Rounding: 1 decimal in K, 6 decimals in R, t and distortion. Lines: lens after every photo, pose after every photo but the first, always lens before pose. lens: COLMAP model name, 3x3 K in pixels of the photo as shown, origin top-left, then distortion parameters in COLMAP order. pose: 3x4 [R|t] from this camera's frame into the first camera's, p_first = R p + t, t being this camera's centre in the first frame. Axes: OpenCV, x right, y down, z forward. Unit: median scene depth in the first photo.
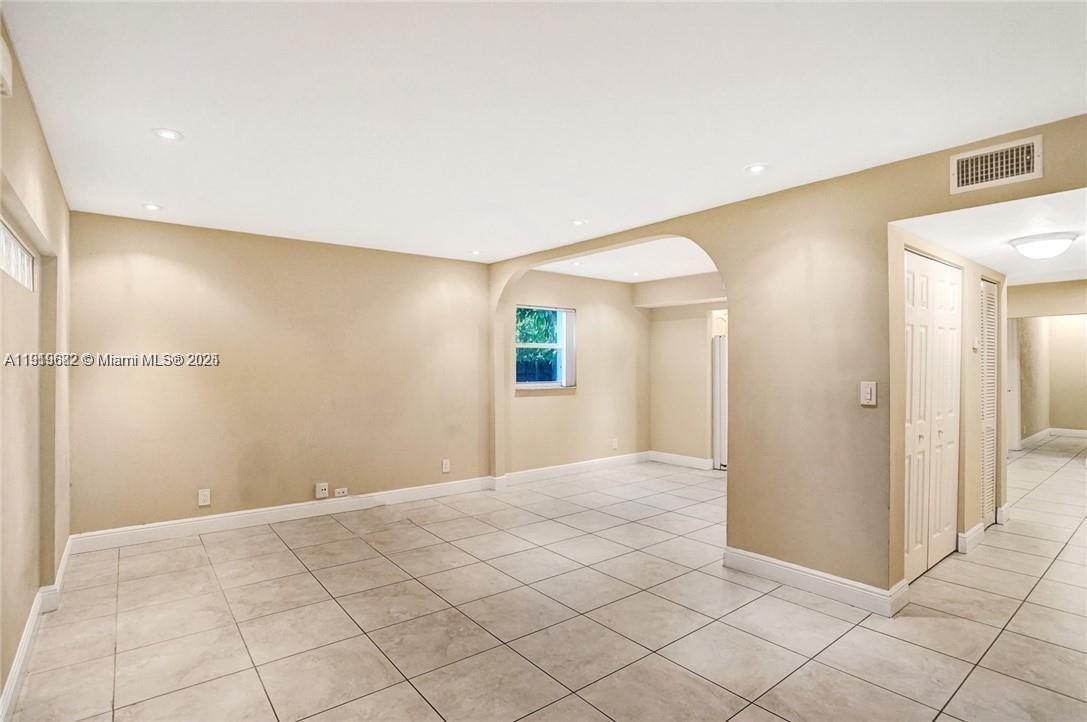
lens RADIAL K [[499.6, 0, 537.8], [0, 499.6, 361.3], [0, 0, 1]] dist [-0.049188, 0.018201]
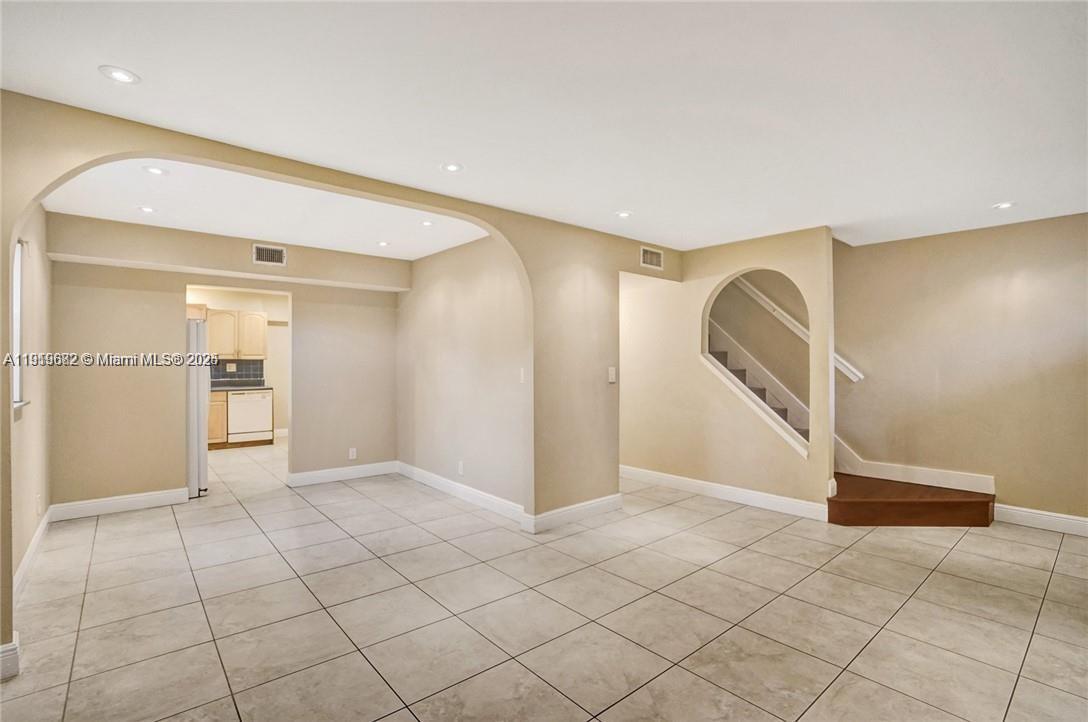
lens RADIAL K [[500.0, 0, 538.3], [0, 500.0, 361.3], [0, 0, 1]] dist [-0.049188, 0.018201]
pose [[0.013132, -0.002580, 0.999910, -0.654190], [-0.005546, 0.999981, 0.002653, 0.012505], [-0.999898, -0.005580, 0.013117, 0.835031]]
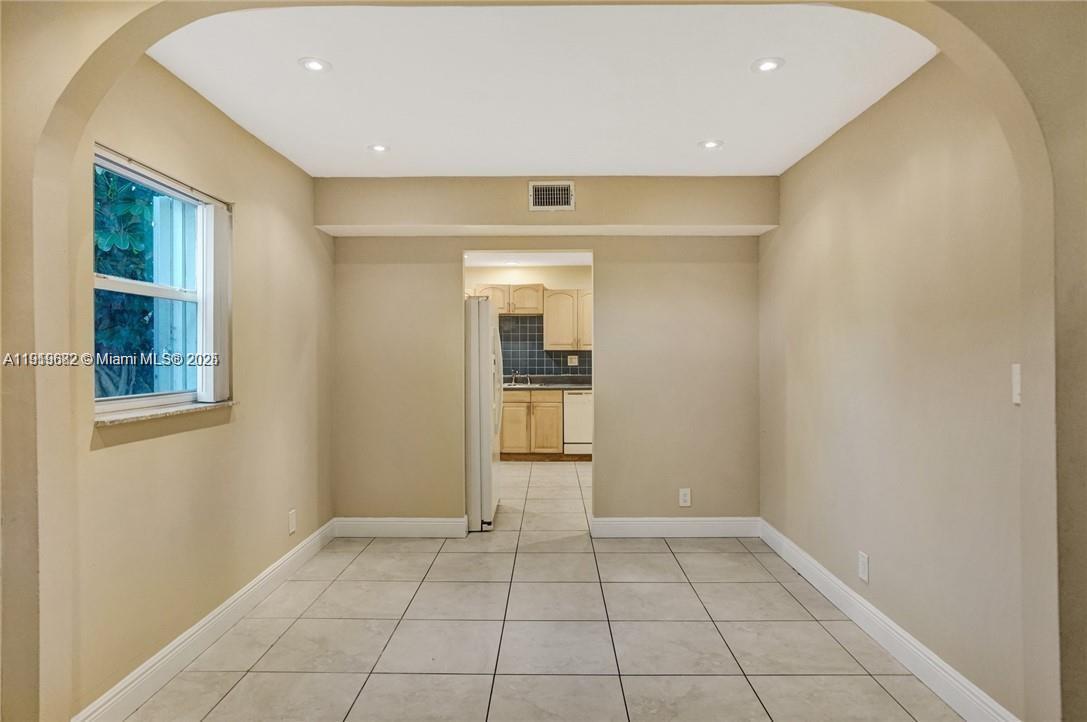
lens RADIAL K [[625.3, 0, 539.6], [0, 625.3, 354.2], [0, 0, 1]] dist [-0.003545, 0.002101]
pose [[0.654709, -0.003986, 0.755871, -0.233798], [-0.000344, 0.999984, 0.005571, 0.018331], [-0.755881, -0.003908, 0.654697, 0.841782]]
